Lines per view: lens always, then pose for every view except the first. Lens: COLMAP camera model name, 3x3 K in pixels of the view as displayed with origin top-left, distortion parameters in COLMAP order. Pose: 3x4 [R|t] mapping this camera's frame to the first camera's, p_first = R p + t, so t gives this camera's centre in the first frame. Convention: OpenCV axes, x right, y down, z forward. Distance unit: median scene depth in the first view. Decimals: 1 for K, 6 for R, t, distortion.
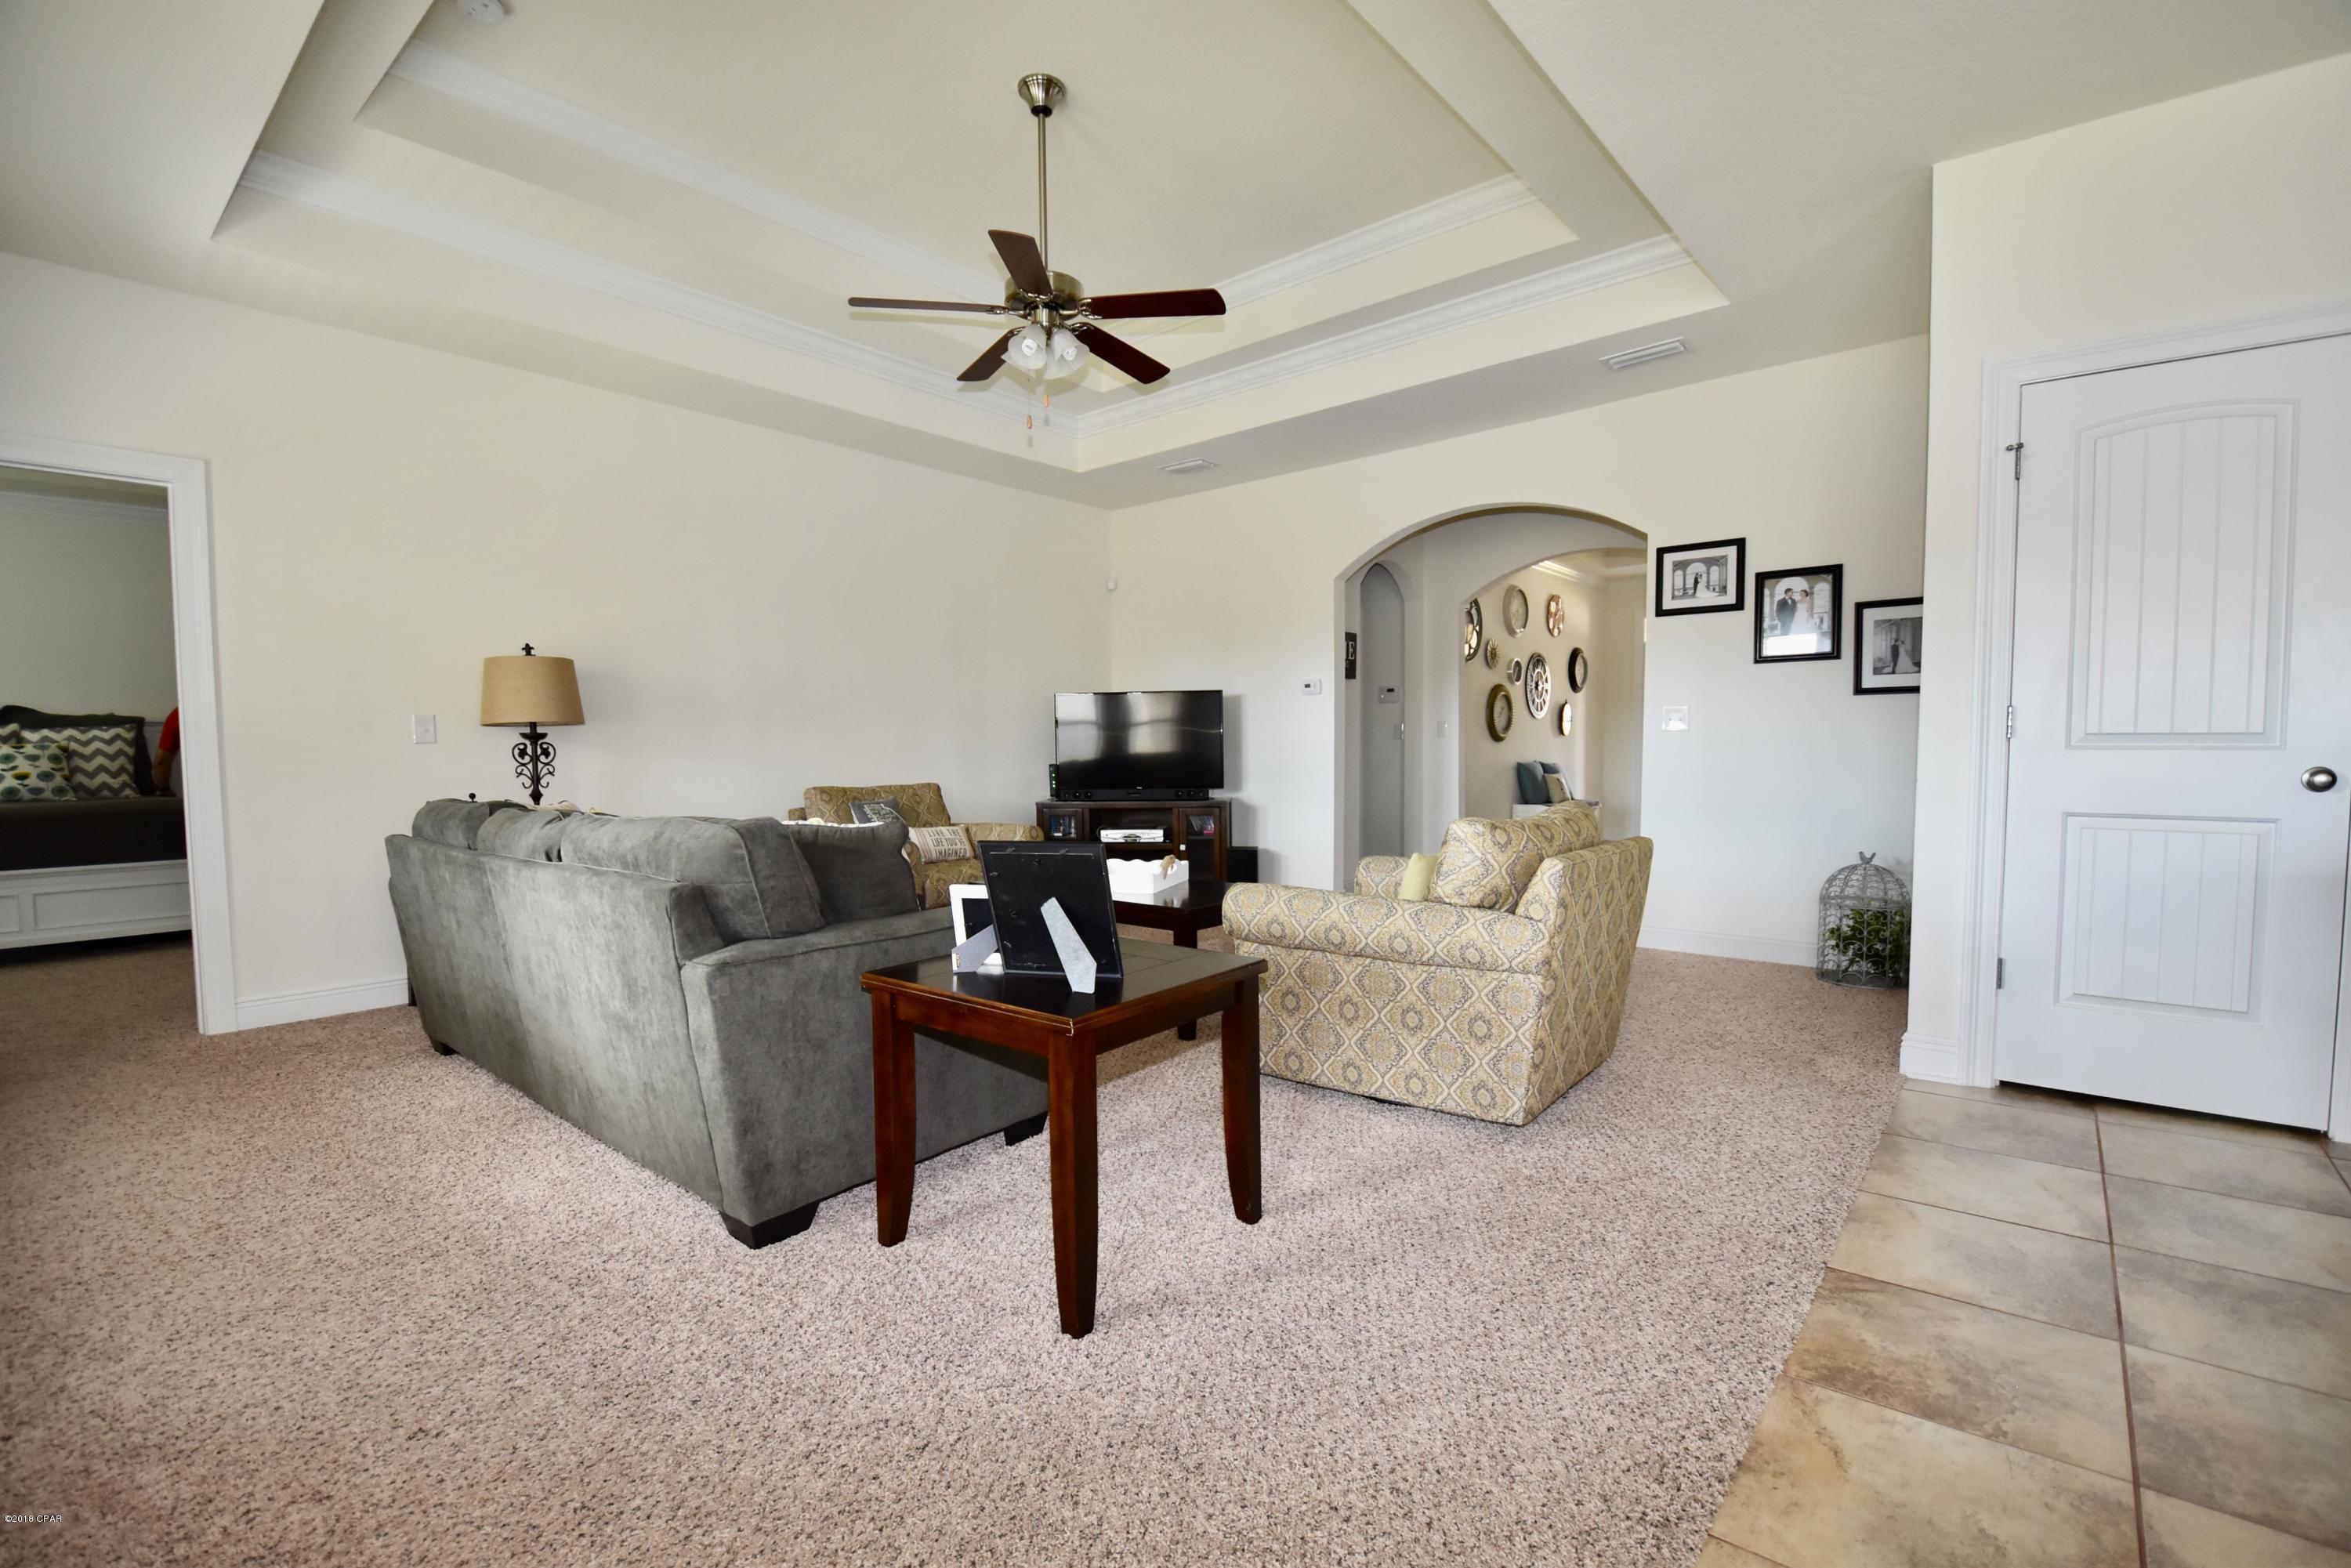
lens RADIAL K [[1057.2, 0, 1177.0], [0, 1057.2, 809.5], [0, 0, 1]] dist [0.001036, -0.009970]
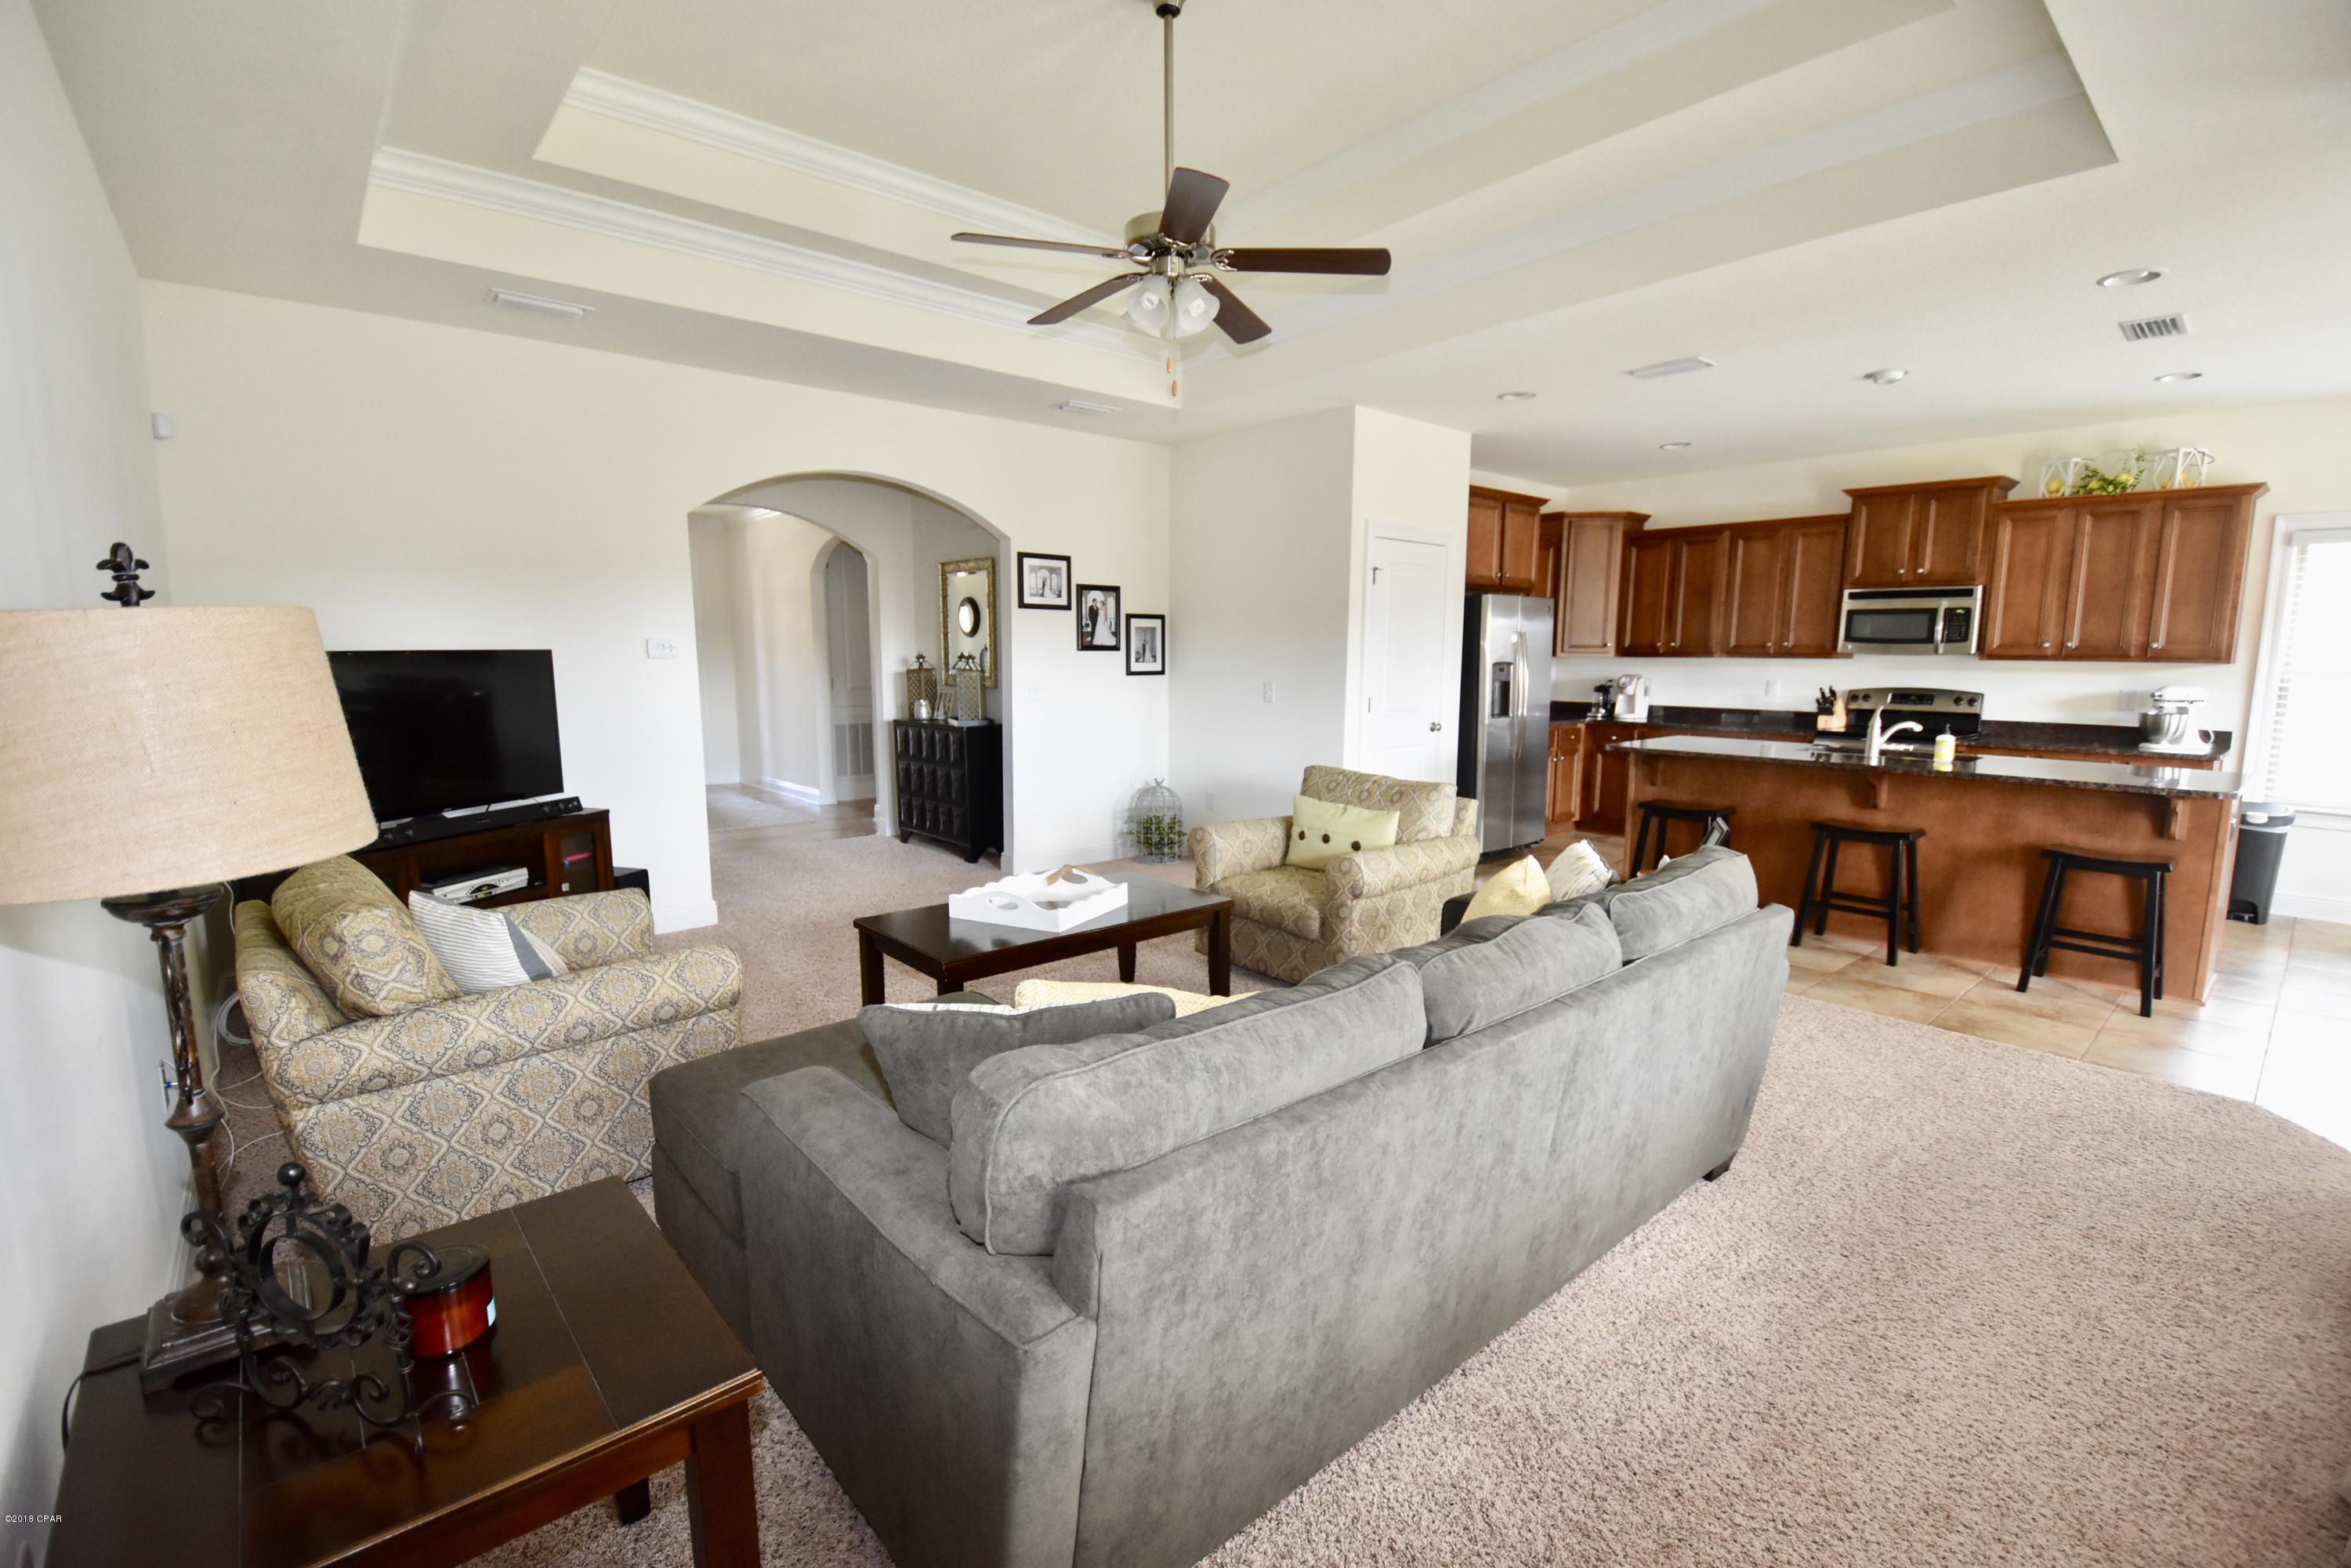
lens RADIAL K [[1032.3, 0, 1176.2], [0, 1032.3, 796.3], [0, 0, 1]] dist [0.015666, -0.023315]
pose [[0.149017, -0.128774, 0.980414, -0.805054], [0.055934, 0.990994, 0.121662, -0.112025], [-0.987251, 0.036709, 0.154878, 0.706107]]
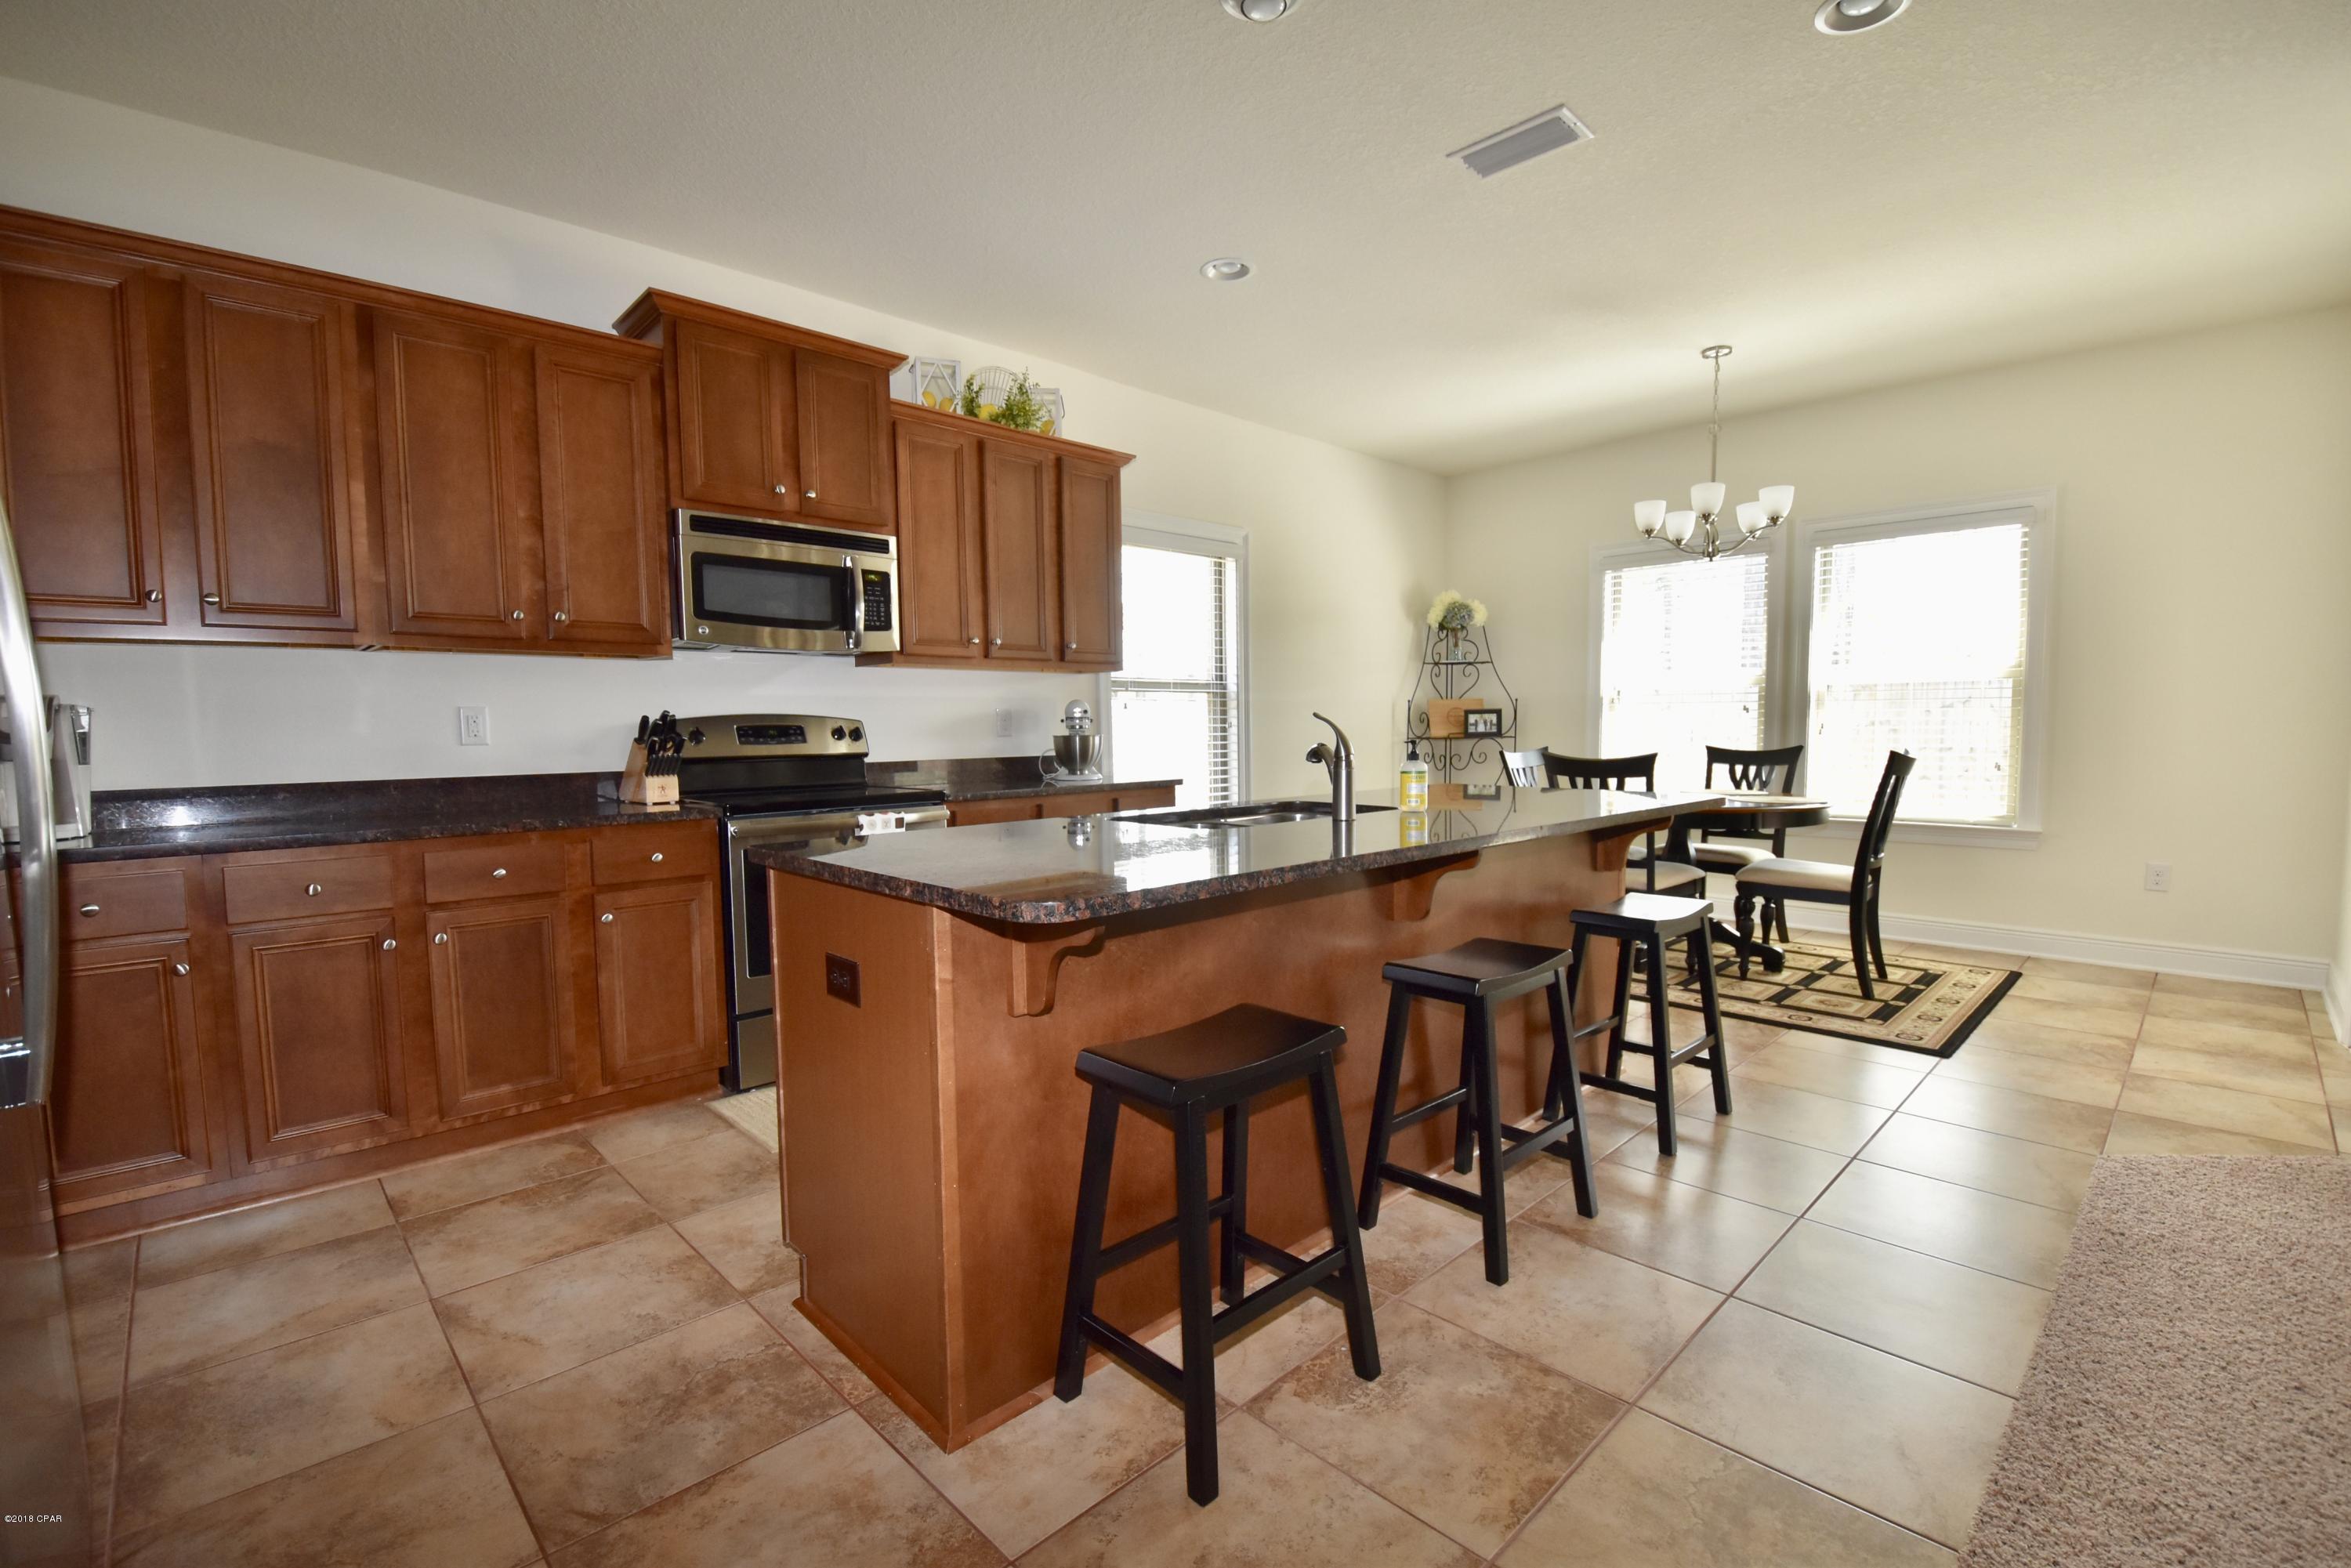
lens RADIAL K [[1032.3, 0, 1176.2], [0, 1032.3, 796.3], [0, 0, 1]] dist [0.015666, -0.023315]
pose [[-0.995062, 0.003563, 0.099189, 0.401050], [0.017511, 0.989980, 0.140114, -0.072035], [-0.097696, 0.141159, -0.985155, 0.660875]]
